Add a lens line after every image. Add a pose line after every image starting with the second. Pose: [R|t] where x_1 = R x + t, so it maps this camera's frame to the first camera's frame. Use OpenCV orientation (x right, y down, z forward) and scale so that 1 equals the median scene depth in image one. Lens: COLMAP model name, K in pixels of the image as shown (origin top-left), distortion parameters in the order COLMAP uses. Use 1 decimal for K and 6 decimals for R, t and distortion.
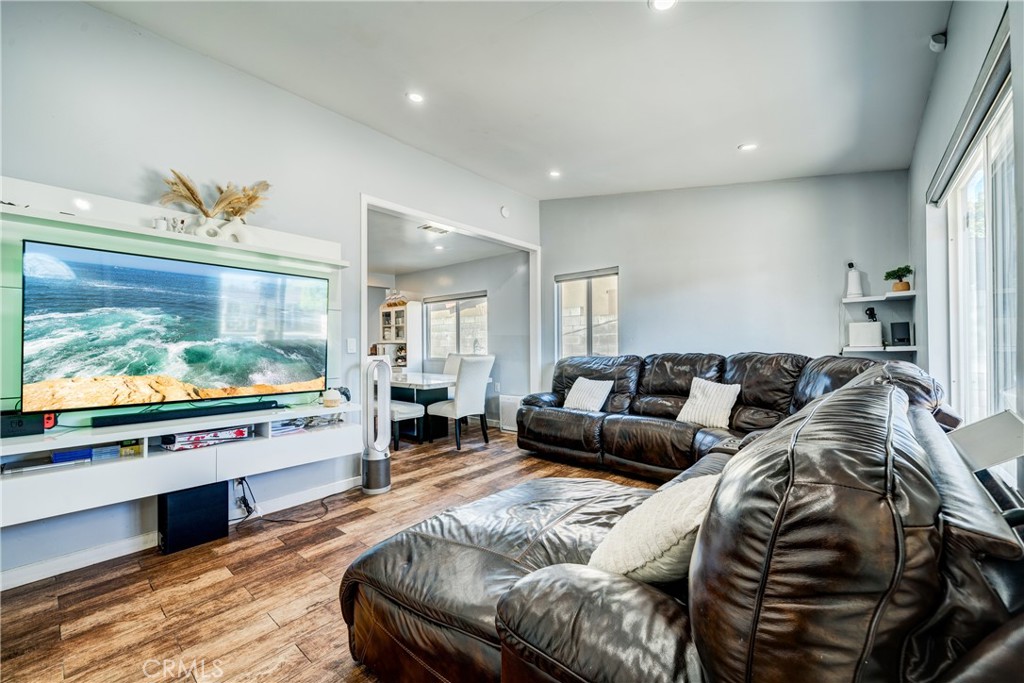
lens RADIAL K [[411.2, 0, 510.8], [0, 411.2, 344.9], [0, 0, 1]] dist [-0.001952, -0.000300]
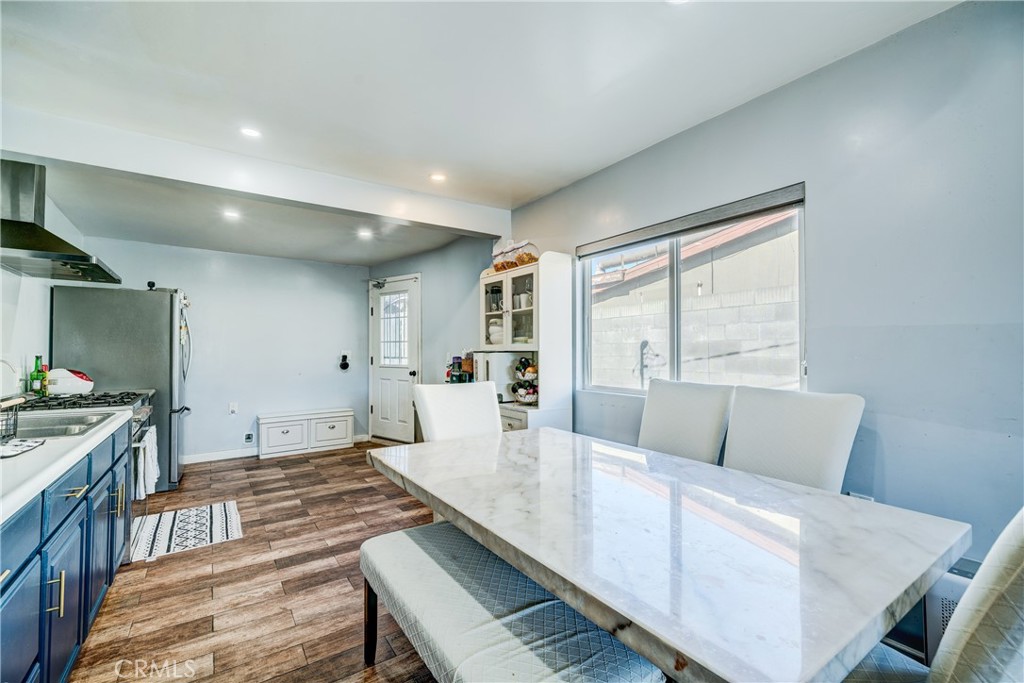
lens RADIAL K [[435.4, 0, 512.0], [0, 435.4, 345.9], [0, 0, 1]] dist [0.000144, 0.000195]
pose [[0.968148, 0.003414, -0.250354, -0.356500], [-0.006525, 0.999911, -0.011600, -0.009363], [0.250292, 0.012865, 0.968085, 1.188983]]
